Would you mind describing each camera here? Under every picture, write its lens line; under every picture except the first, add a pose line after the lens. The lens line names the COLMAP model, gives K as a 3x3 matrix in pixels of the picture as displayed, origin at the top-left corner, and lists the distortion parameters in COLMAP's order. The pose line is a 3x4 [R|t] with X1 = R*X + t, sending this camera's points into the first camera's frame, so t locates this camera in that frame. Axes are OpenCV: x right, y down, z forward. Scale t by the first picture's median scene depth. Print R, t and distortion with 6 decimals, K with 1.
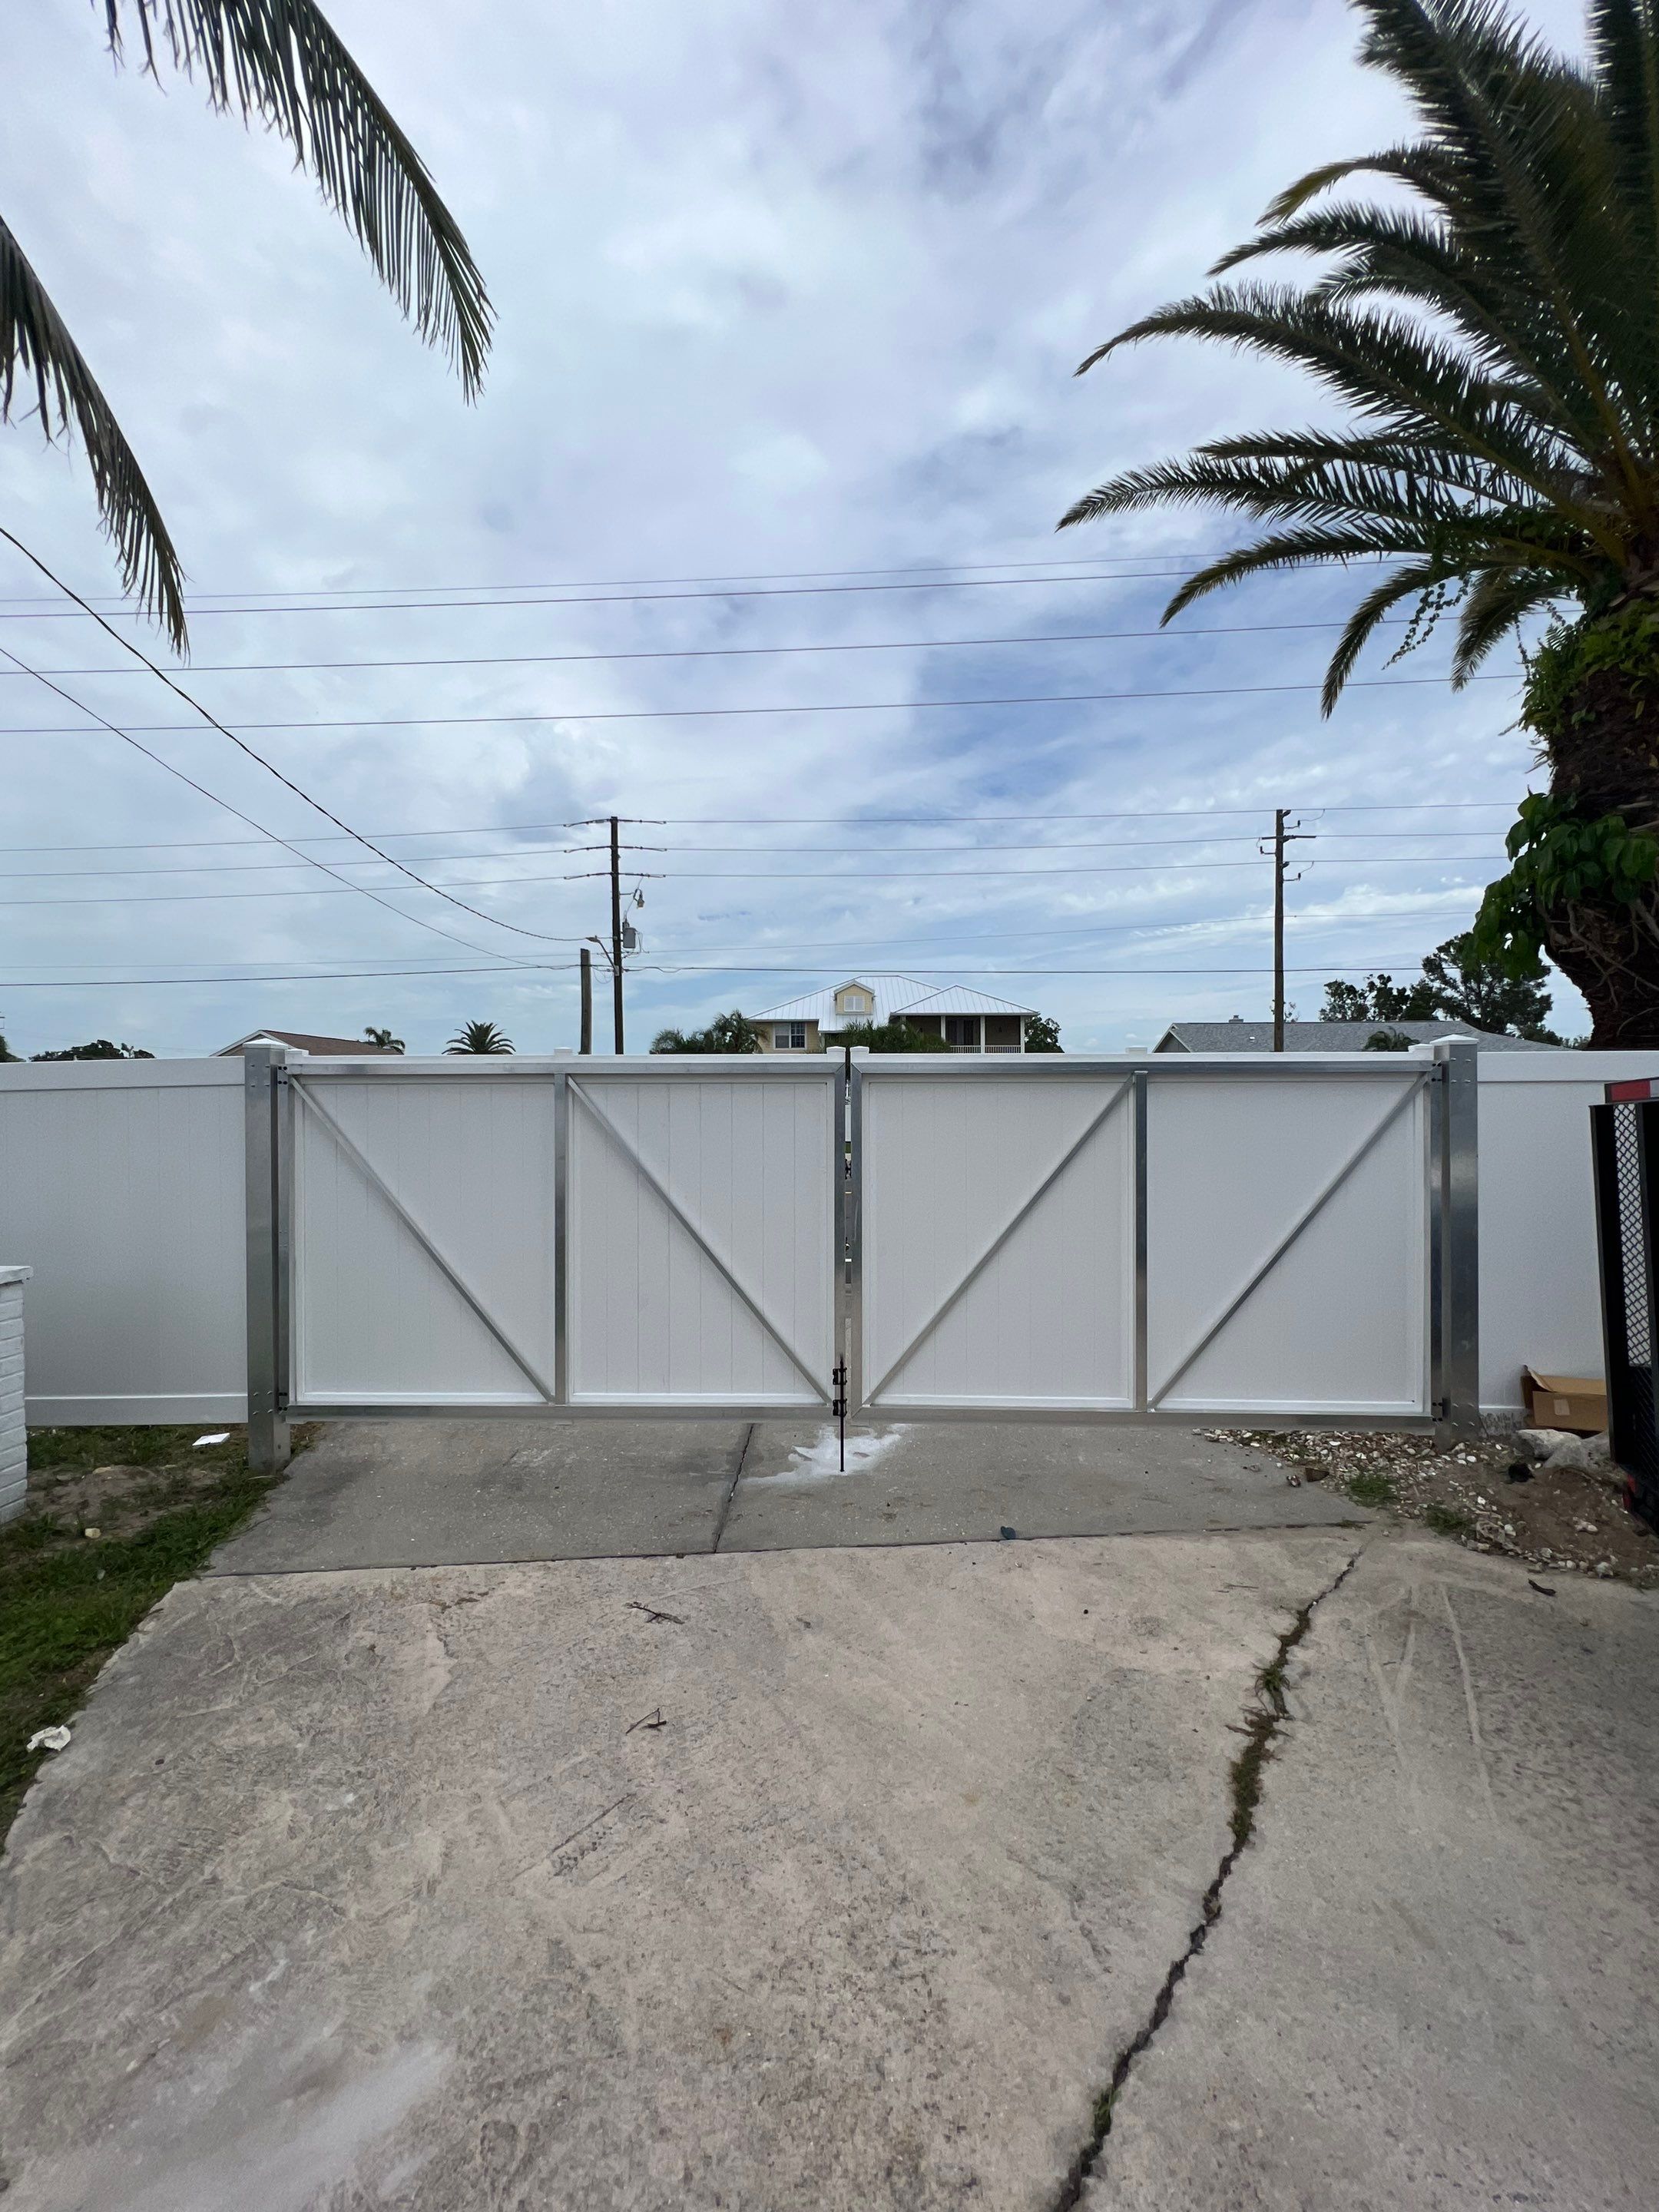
lens RADIAL K [[920.8, 0, 827.3], [0, 920.8, 1118.8], [0, 0, 1]] dist [0.001081, 0.000557]
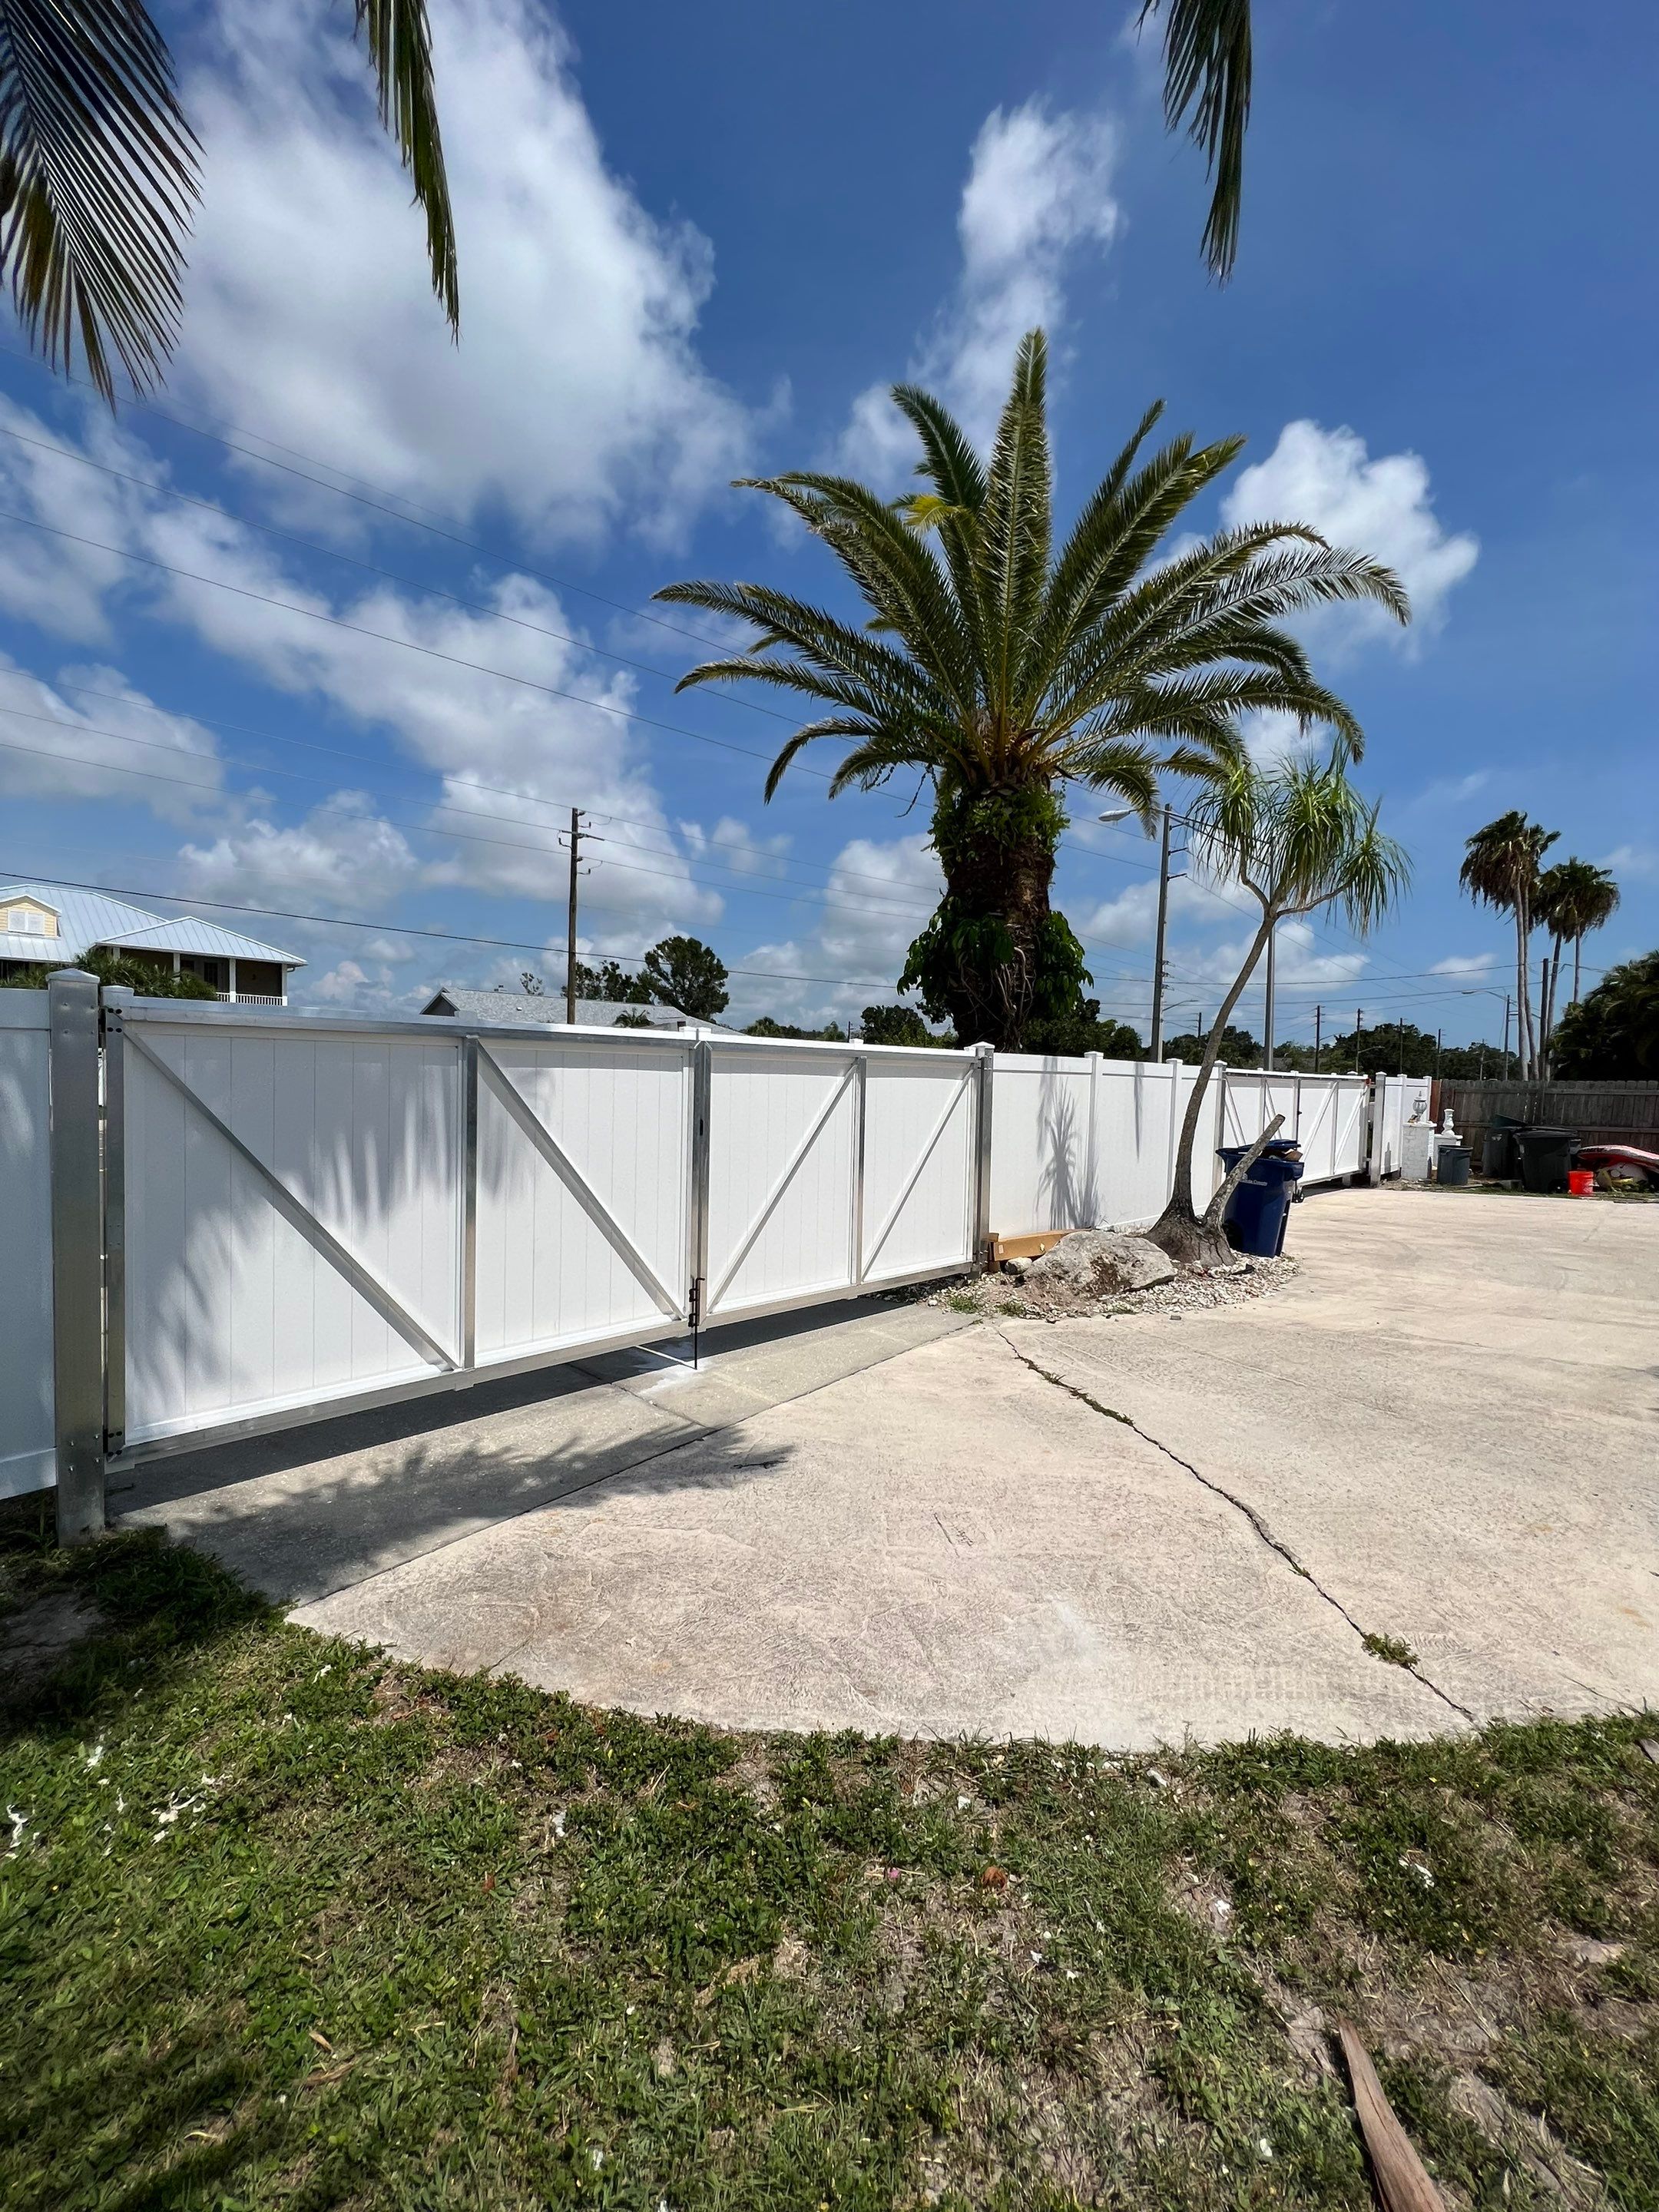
lens RADIAL K [[920.8, 0, 827.3], [0, 920.8, 1118.8], [0, 0, 1]] dist [0.001081, 0.000557]
pose [[0.663169, -0.014328, 0.748333, -0.588416], [-0.016564, 0.999291, 0.033812, -0.000915], [-0.748287, -0.034818, 0.662461, 0.040665]]
